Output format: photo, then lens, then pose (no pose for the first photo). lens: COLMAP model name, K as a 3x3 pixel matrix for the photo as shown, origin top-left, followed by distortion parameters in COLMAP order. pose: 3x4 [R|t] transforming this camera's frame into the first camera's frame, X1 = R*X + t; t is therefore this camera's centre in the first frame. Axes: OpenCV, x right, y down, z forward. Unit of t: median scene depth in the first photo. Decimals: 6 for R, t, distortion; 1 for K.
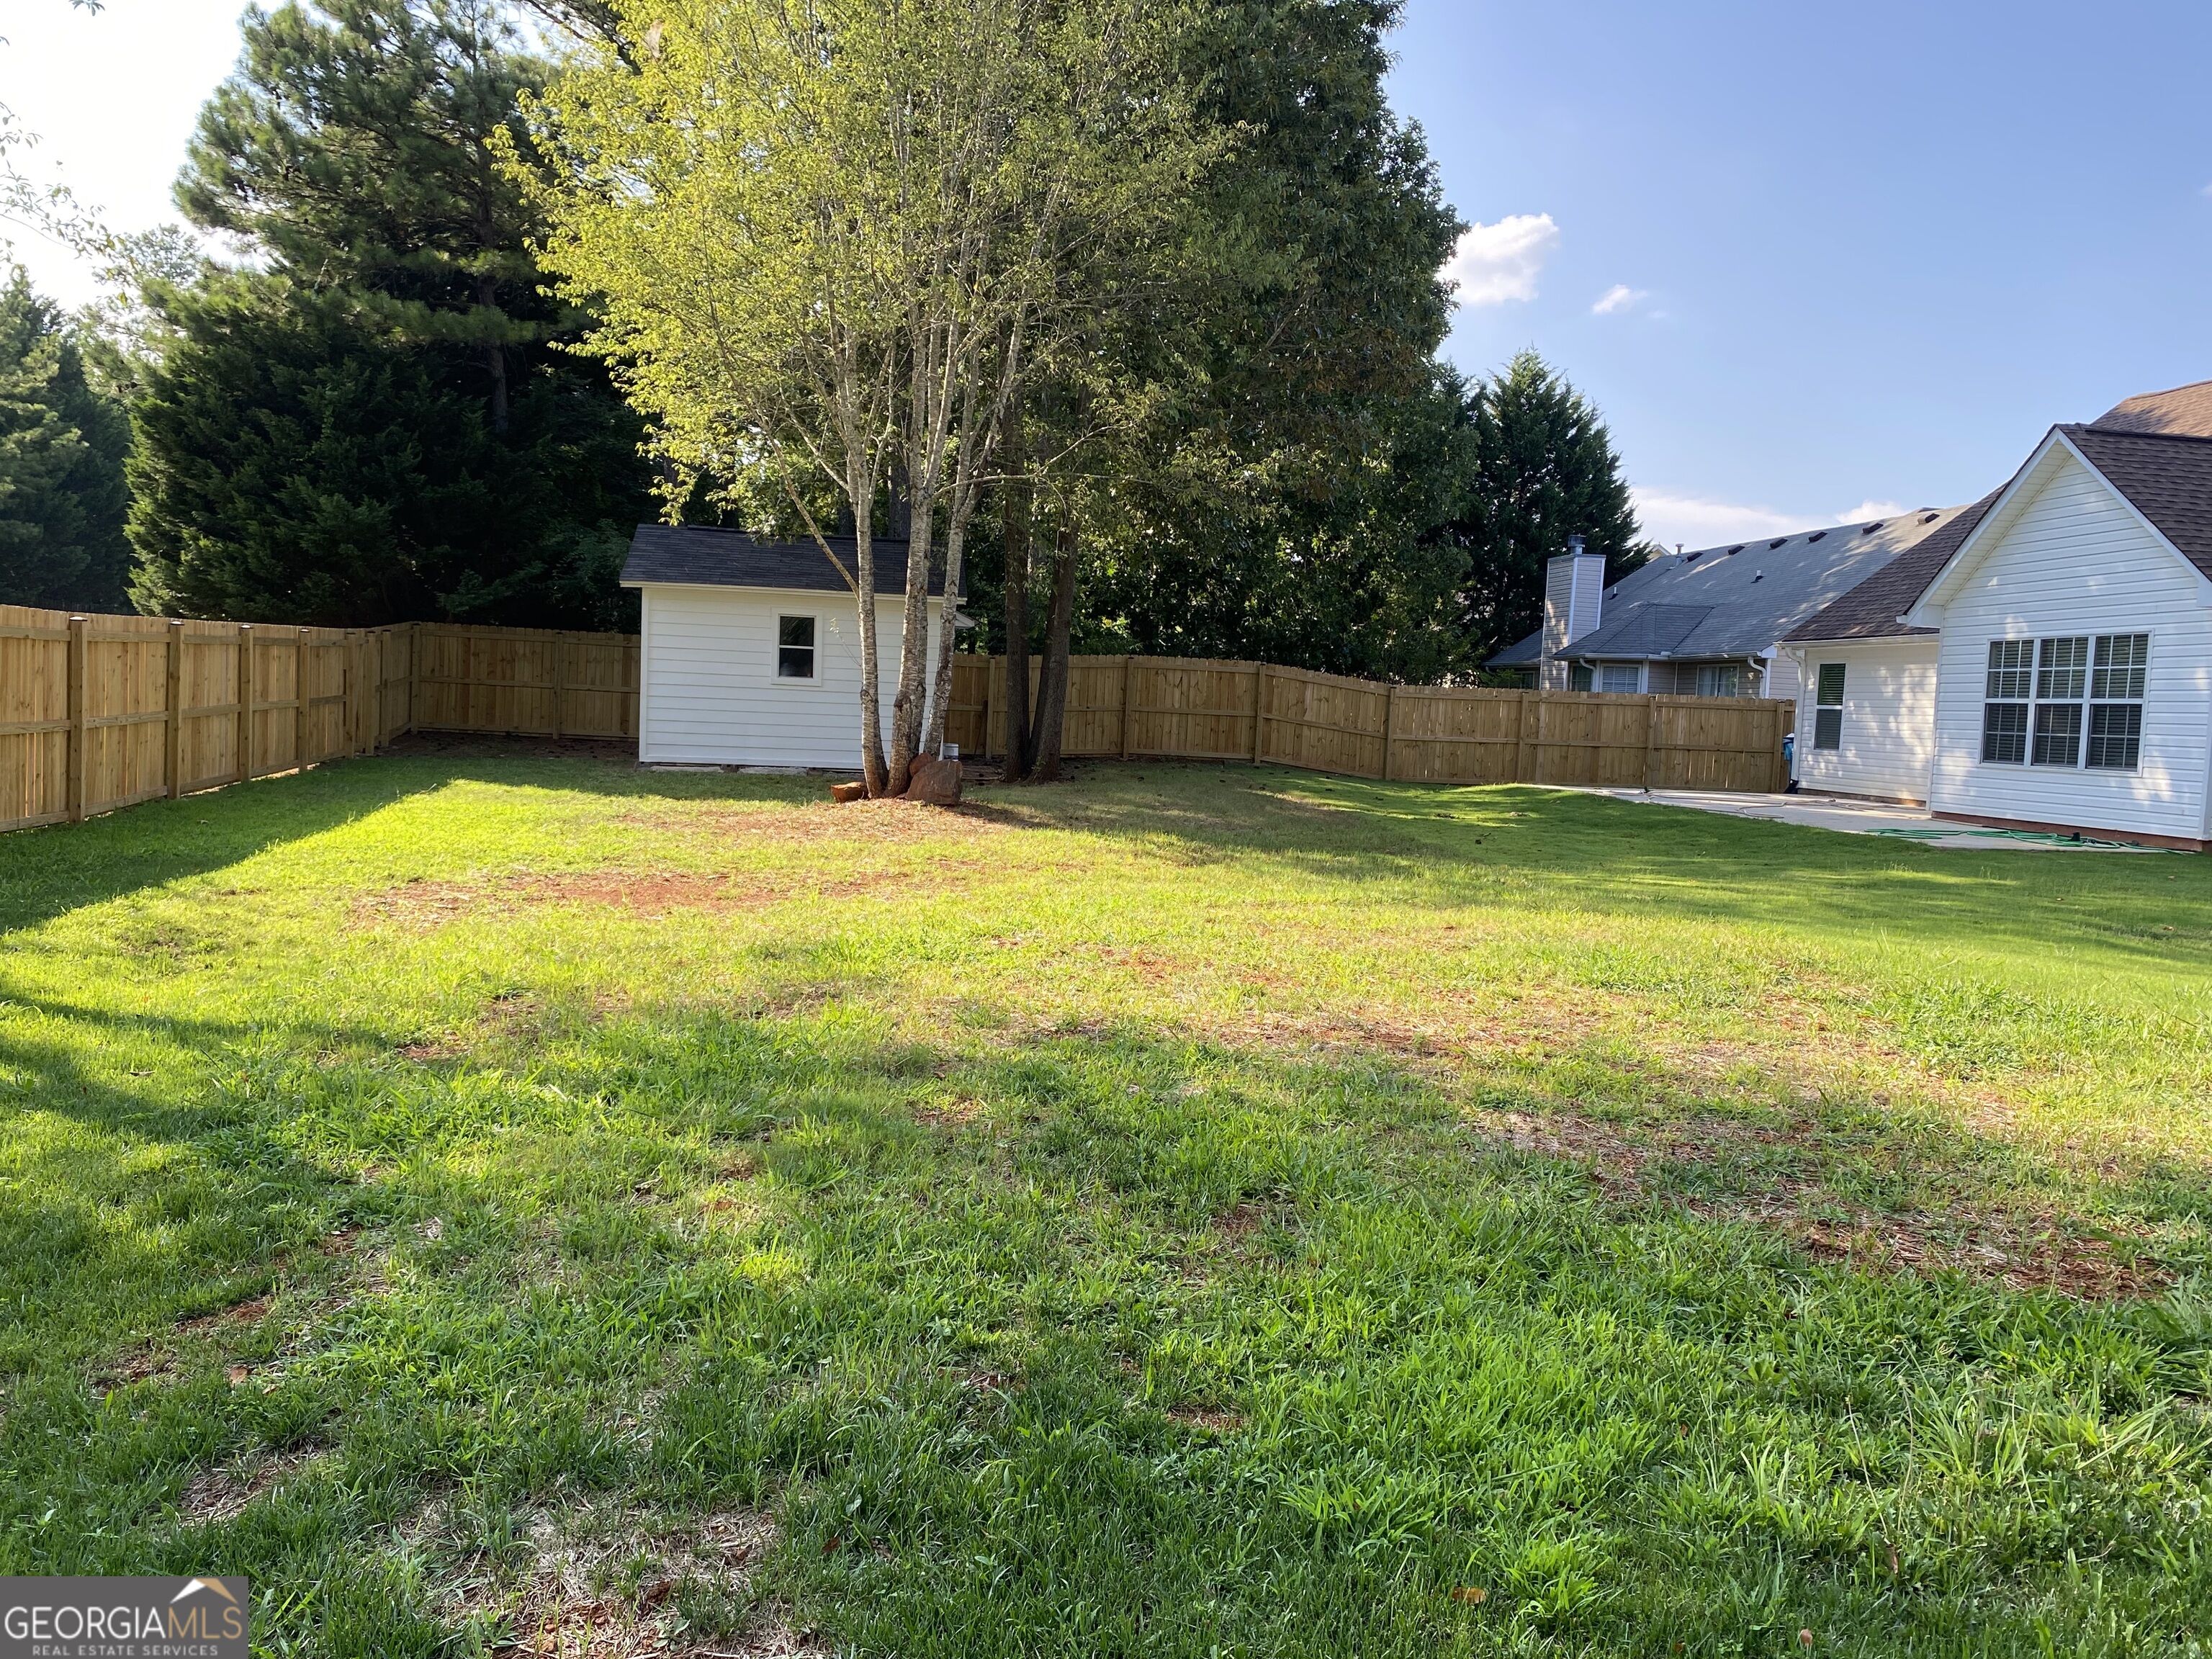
lens RADIAL K [[1727.0, 0, 1106.0], [0, 1727.0, 829.5], [0, 0, 1]] dist [0.120485, -0.242522]
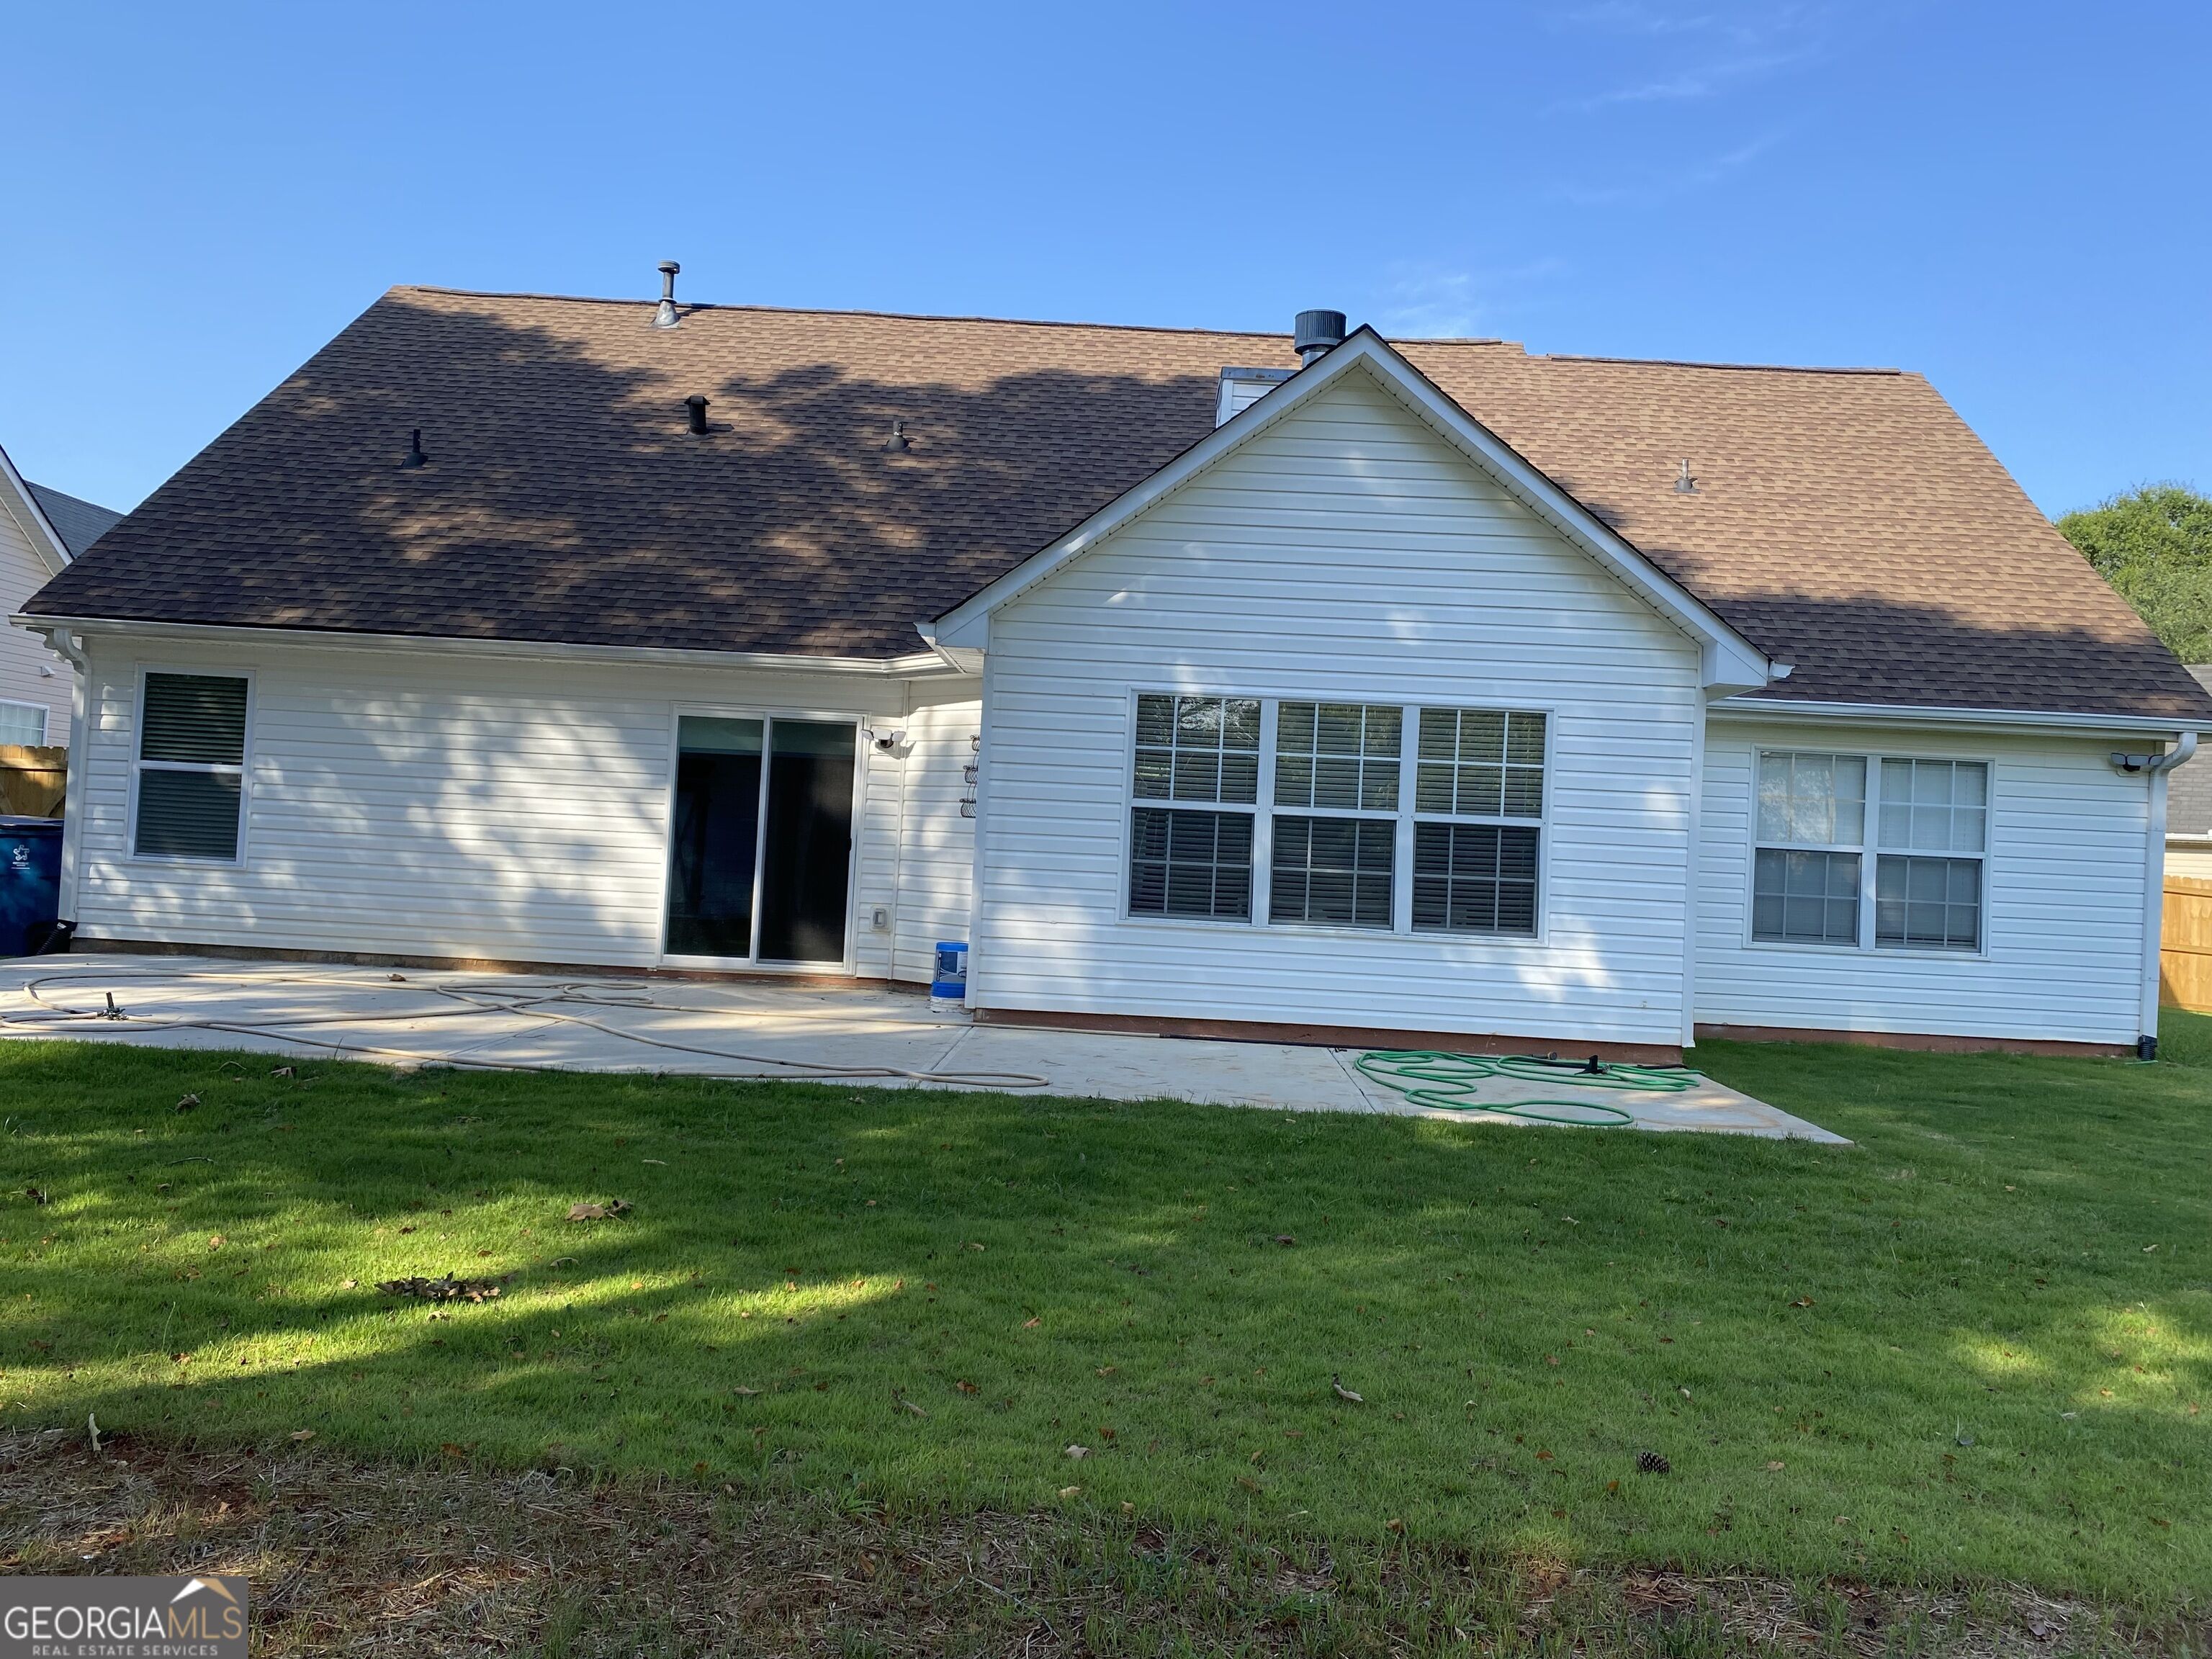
lens RADIAL K [[1727.0, 0, 1106.0], [0, 1727.0, 829.5], [0, 0, 1]] dist [0.120485, -0.242522]
pose [[0.142095, -0.023481, 0.989574, -0.020088], [0.025903, 0.999464, 0.019996, -0.054569], [-0.989514, 0.022792, 0.142627, 0.665914]]
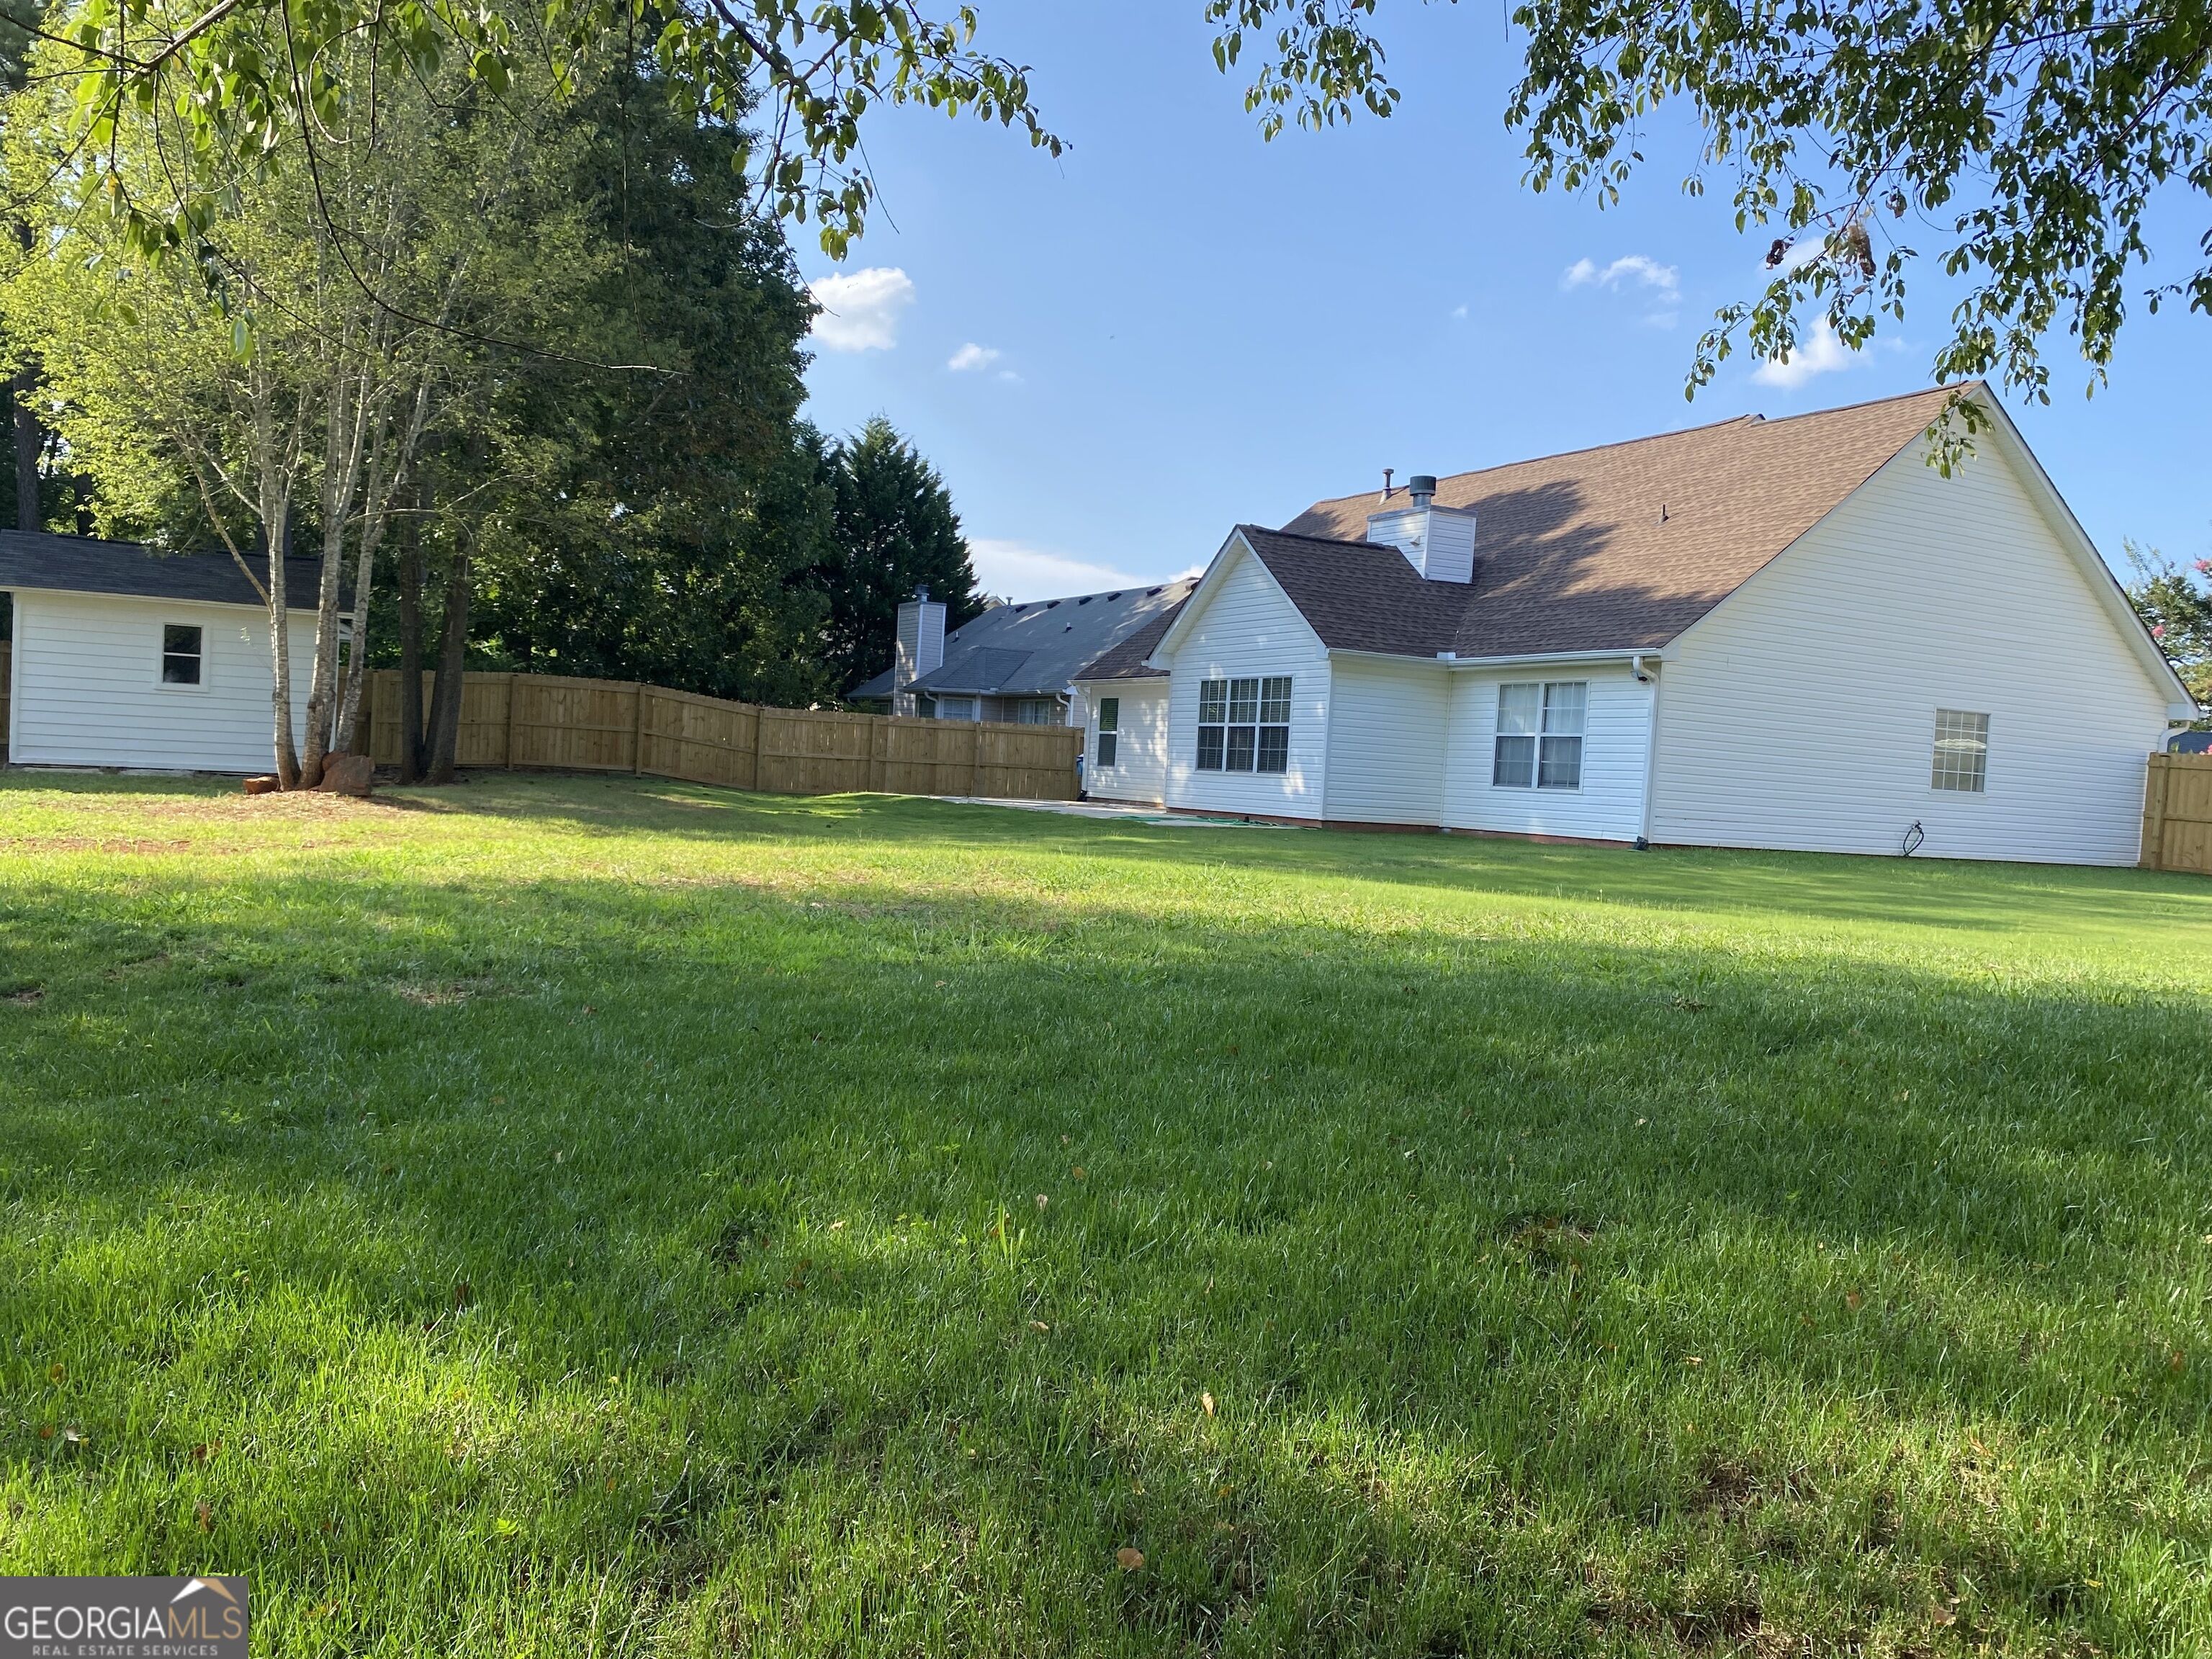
lens RADIAL K [[1727.0, 0, 1106.0], [0, 1727.0, 829.5], [0, 0, 1]] dist [0.120485, -0.242522]
pose [[0.936719, -0.002571, 0.350072, -0.024306], [0.009812, 0.999773, -0.018913, 0.023019], [-0.349943, 0.021151, 0.936532, -0.161967]]
